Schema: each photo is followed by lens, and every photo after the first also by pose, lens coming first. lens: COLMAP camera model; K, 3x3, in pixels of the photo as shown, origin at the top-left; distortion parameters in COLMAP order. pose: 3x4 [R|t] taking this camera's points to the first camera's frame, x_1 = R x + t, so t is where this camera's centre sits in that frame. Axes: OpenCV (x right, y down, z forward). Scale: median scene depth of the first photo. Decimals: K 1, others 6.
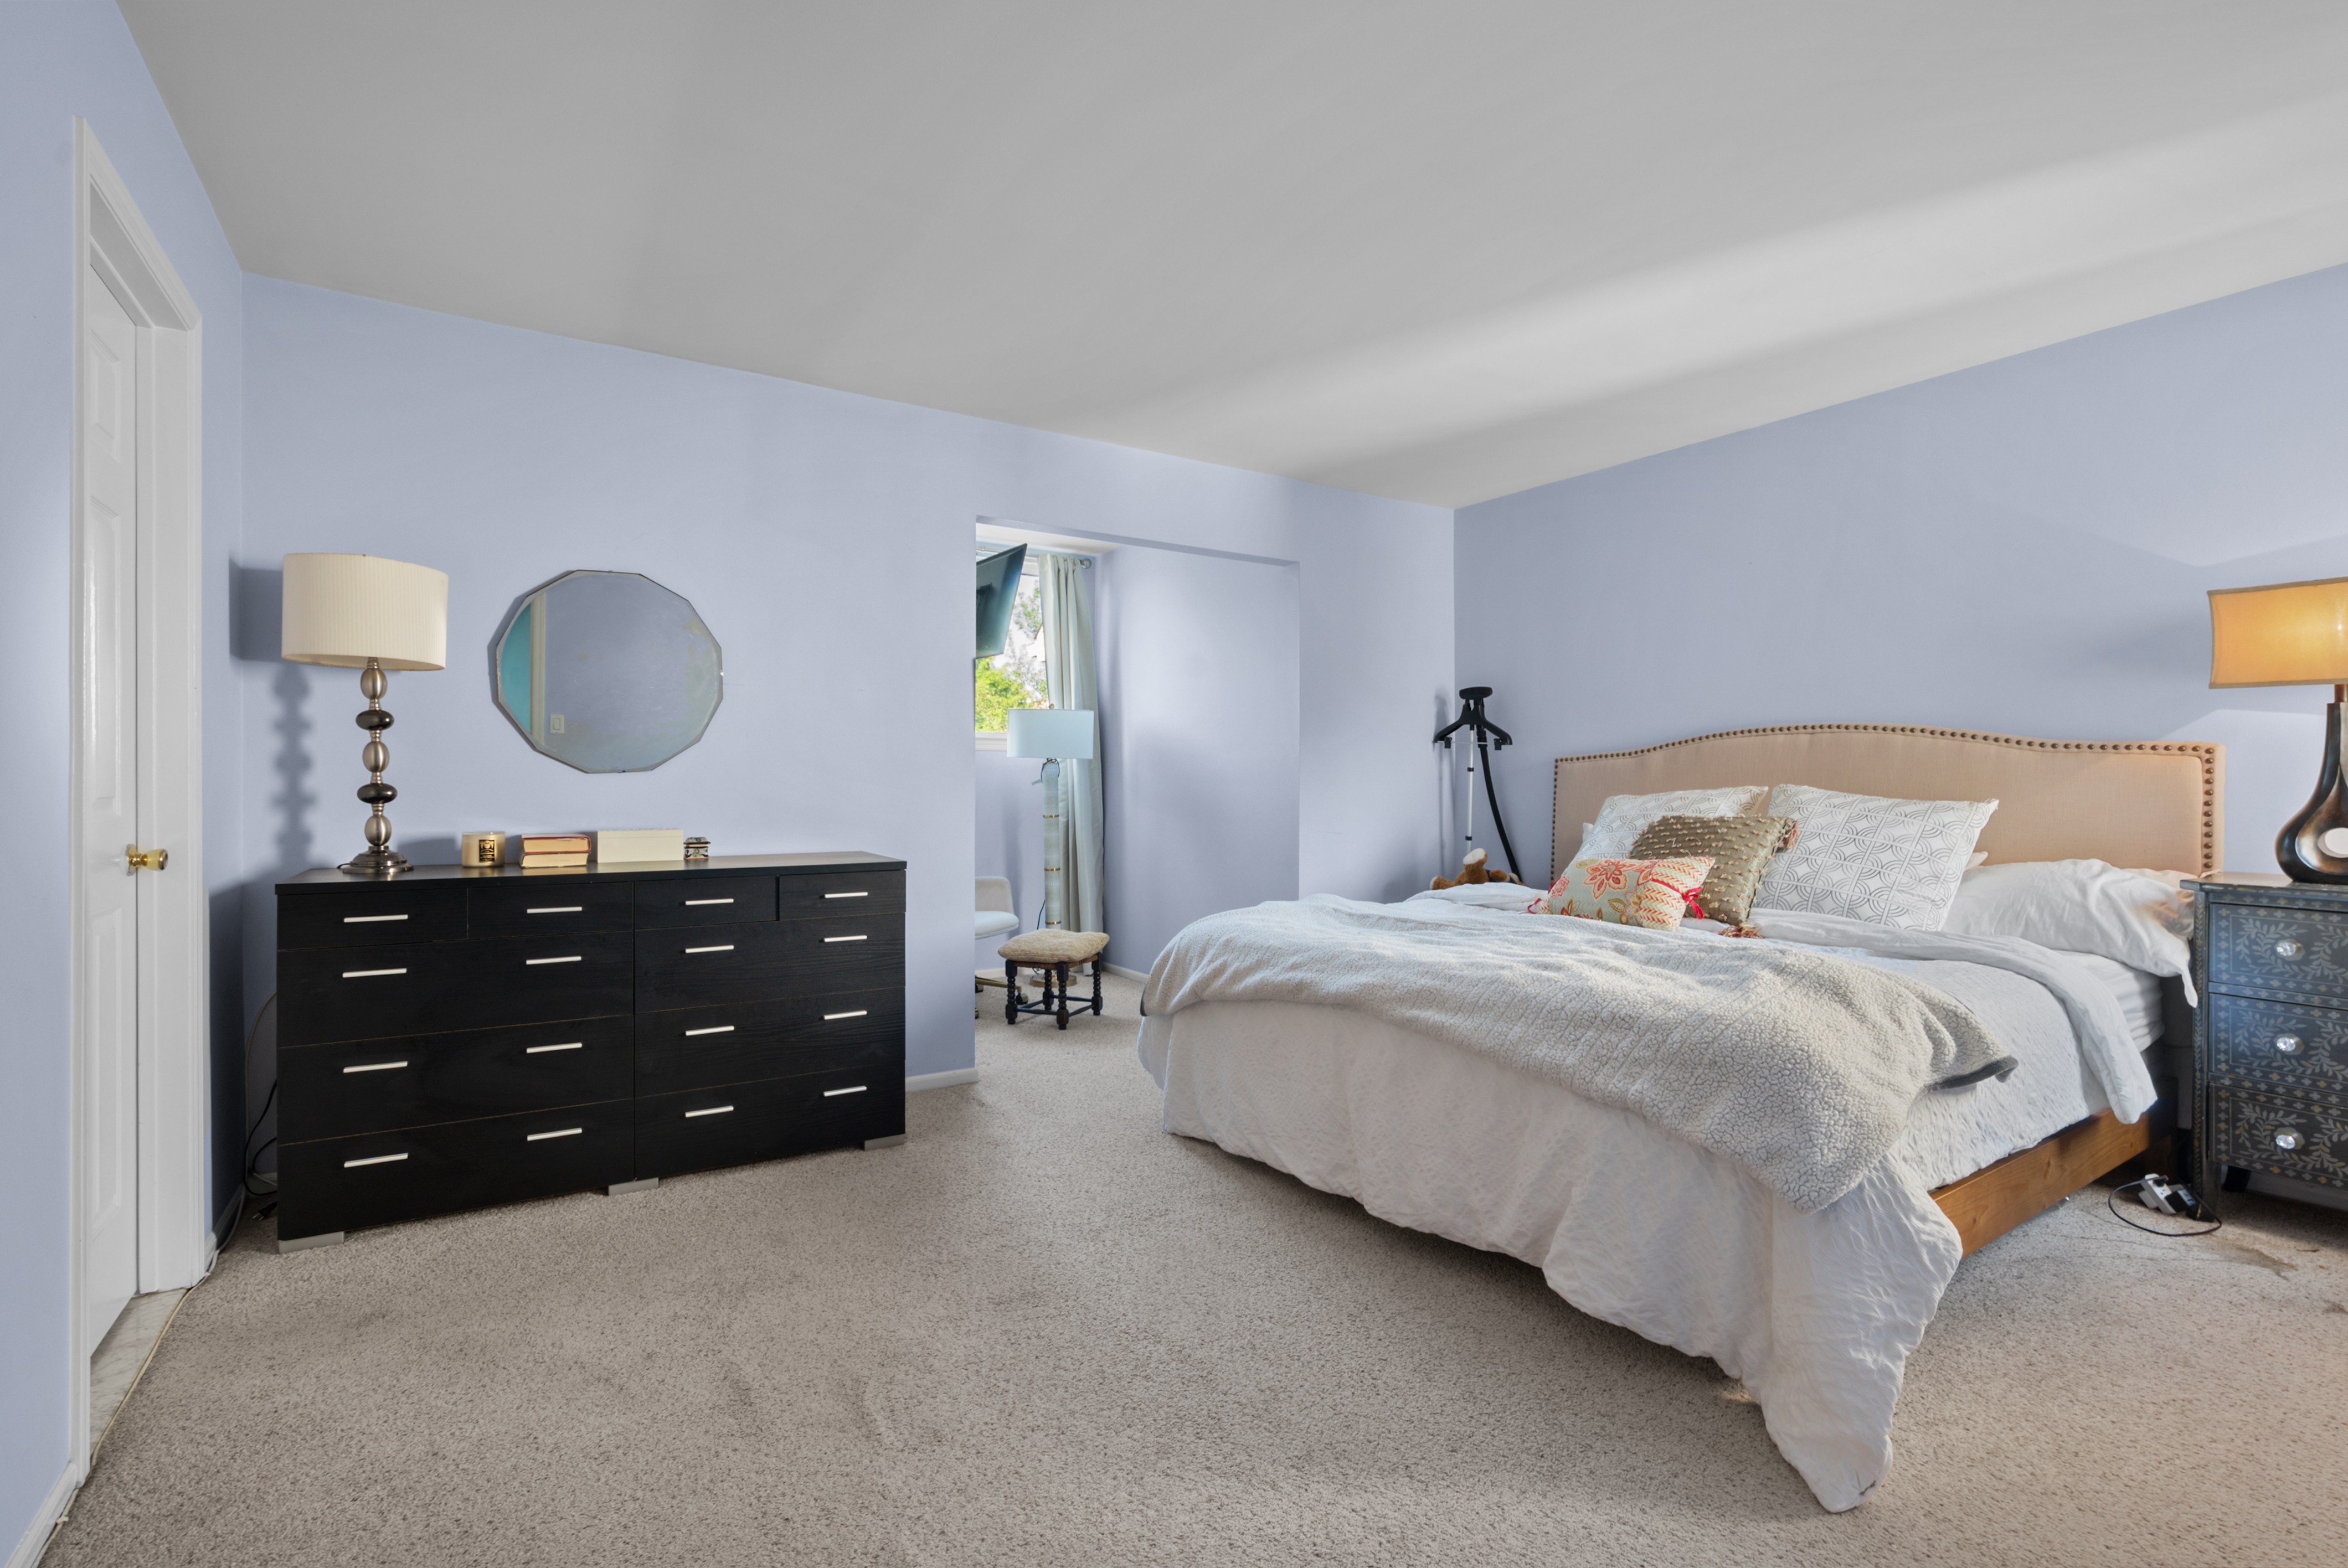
lens RADIAL K [[1036.6, 0, 1174.0], [0, 1036.6, 784.0], [0, 0, 1]] dist [-0.000764, 0.000900]
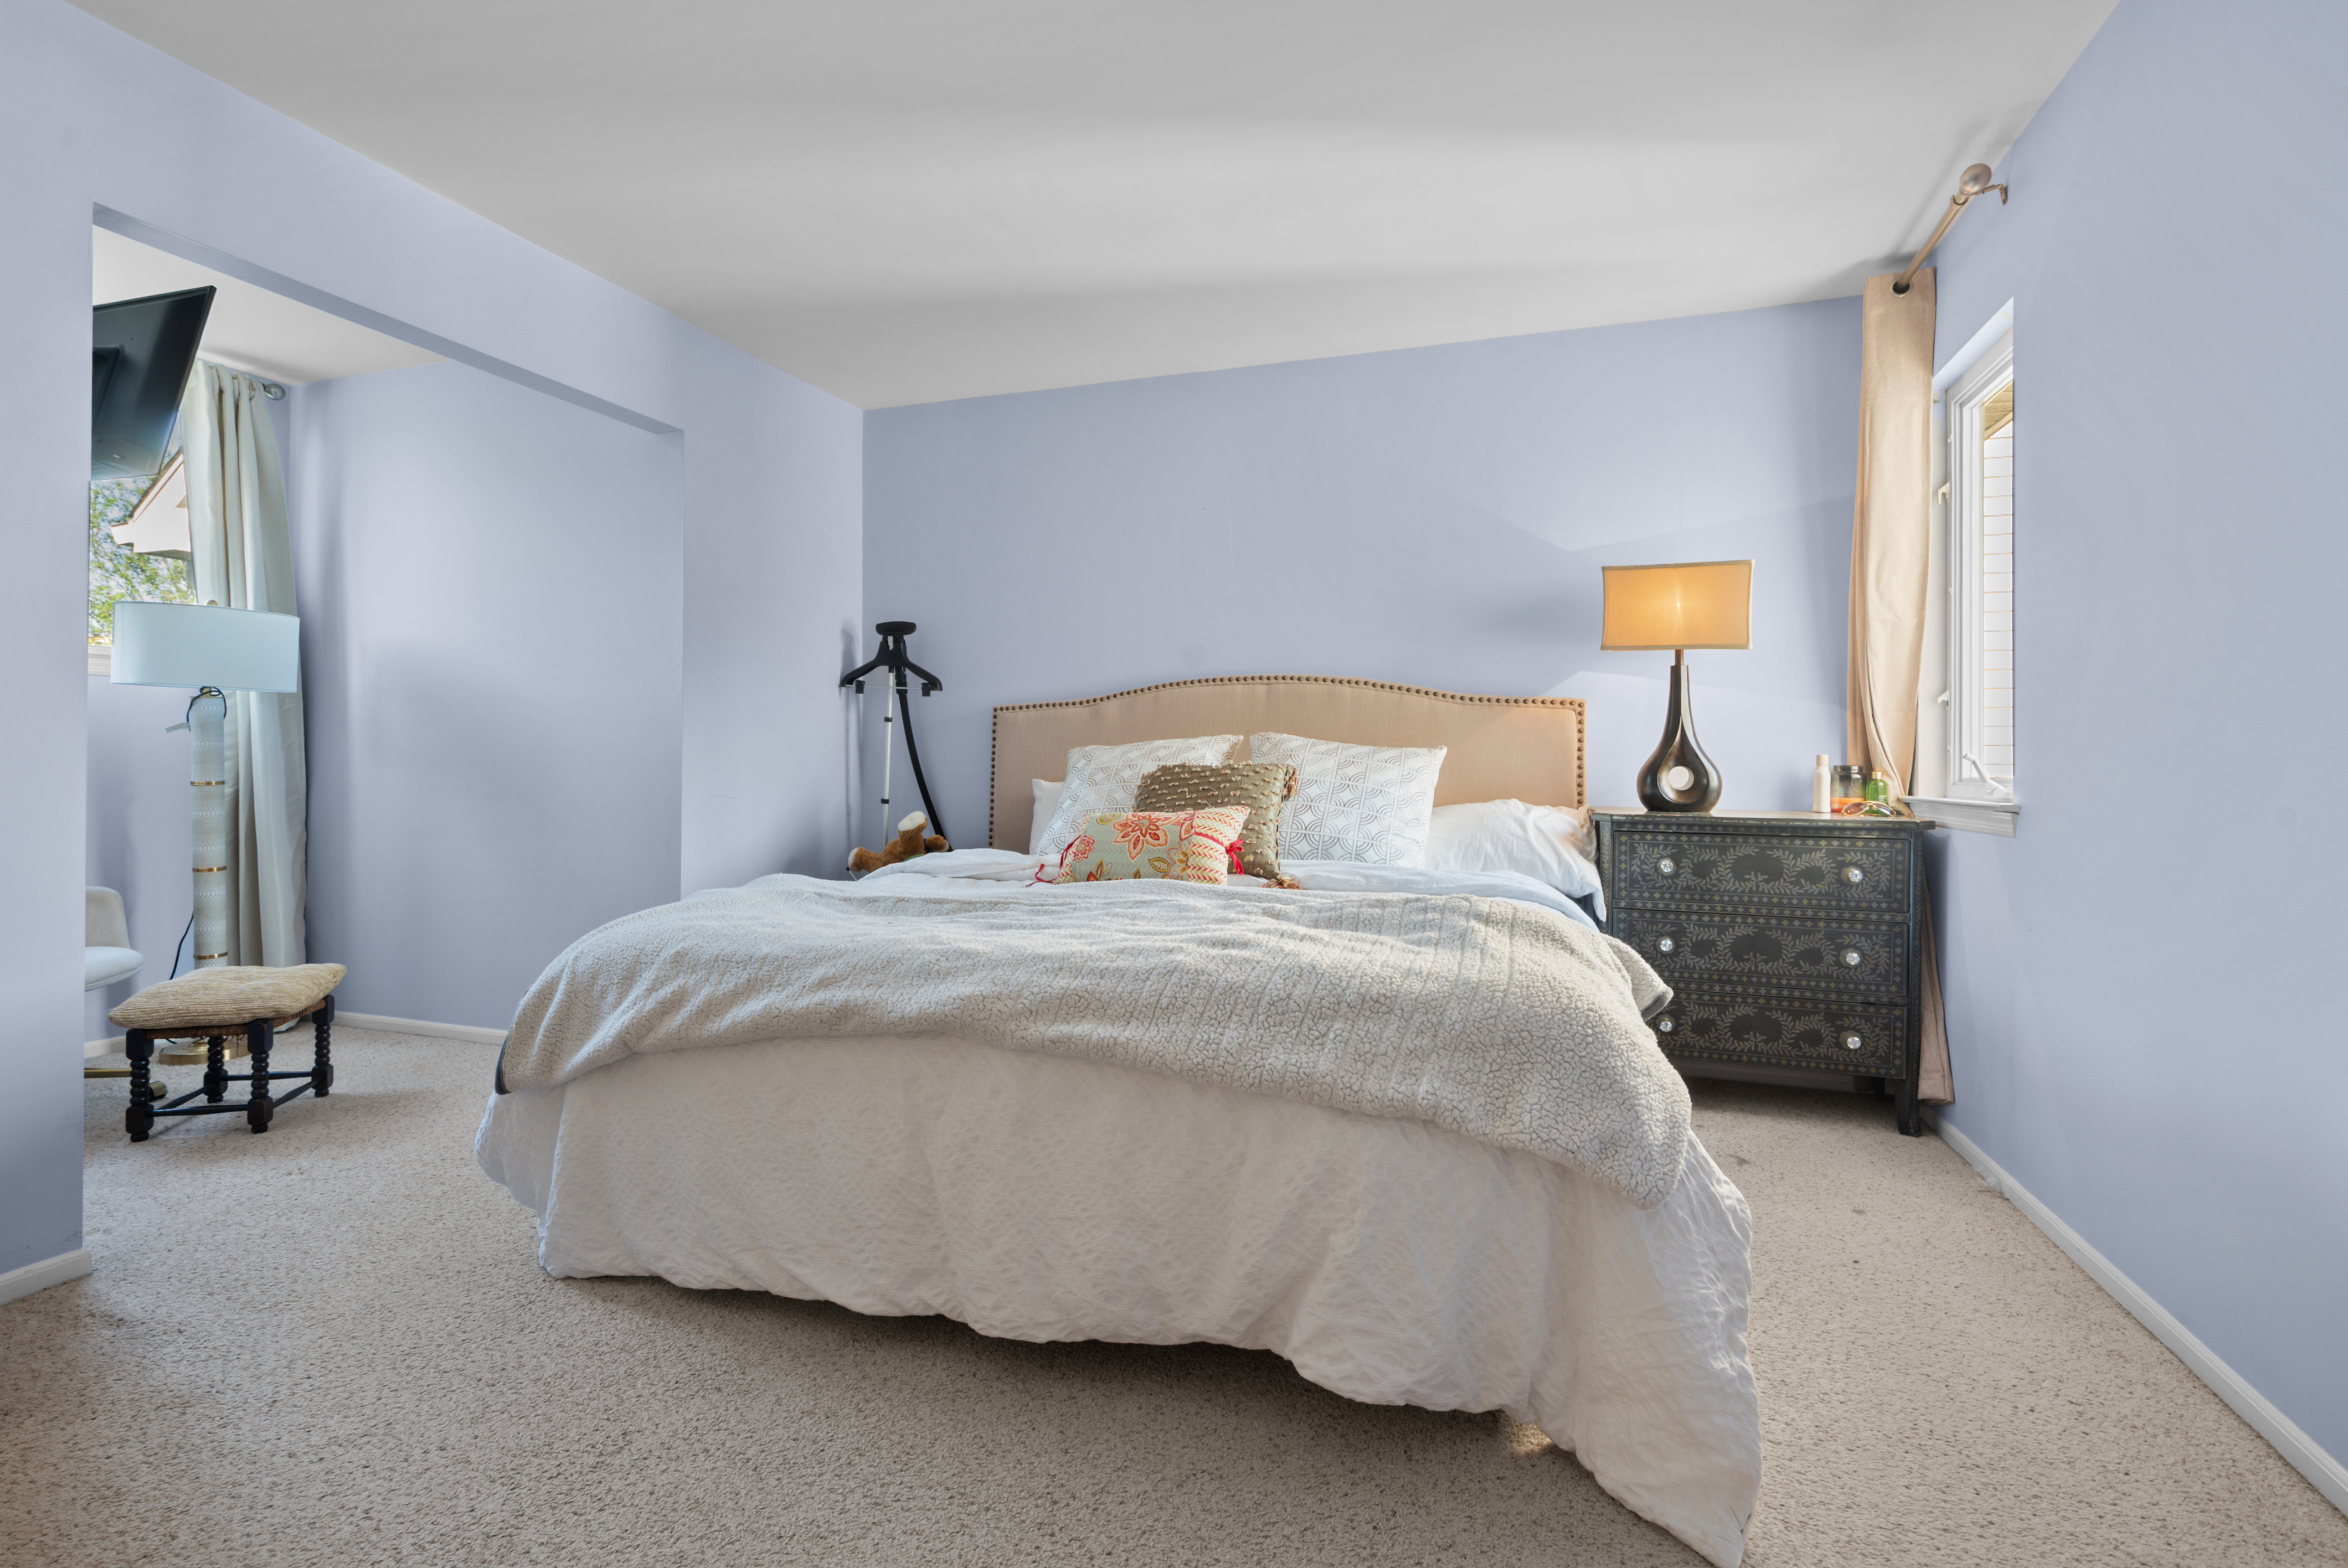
lens RADIAL K [[1080.7, 0, 1181.4], [0, 1080.7, 754.5], [0, 0, 1]] dist [-0.001628, 0.001275]
pose [[0.789259, 0.005686, 0.614034, -0.114059], [-0.004355, 0.999984, -0.003663, 0.029381], [-0.614045, 0.000217, 0.789271, 0.286420]]
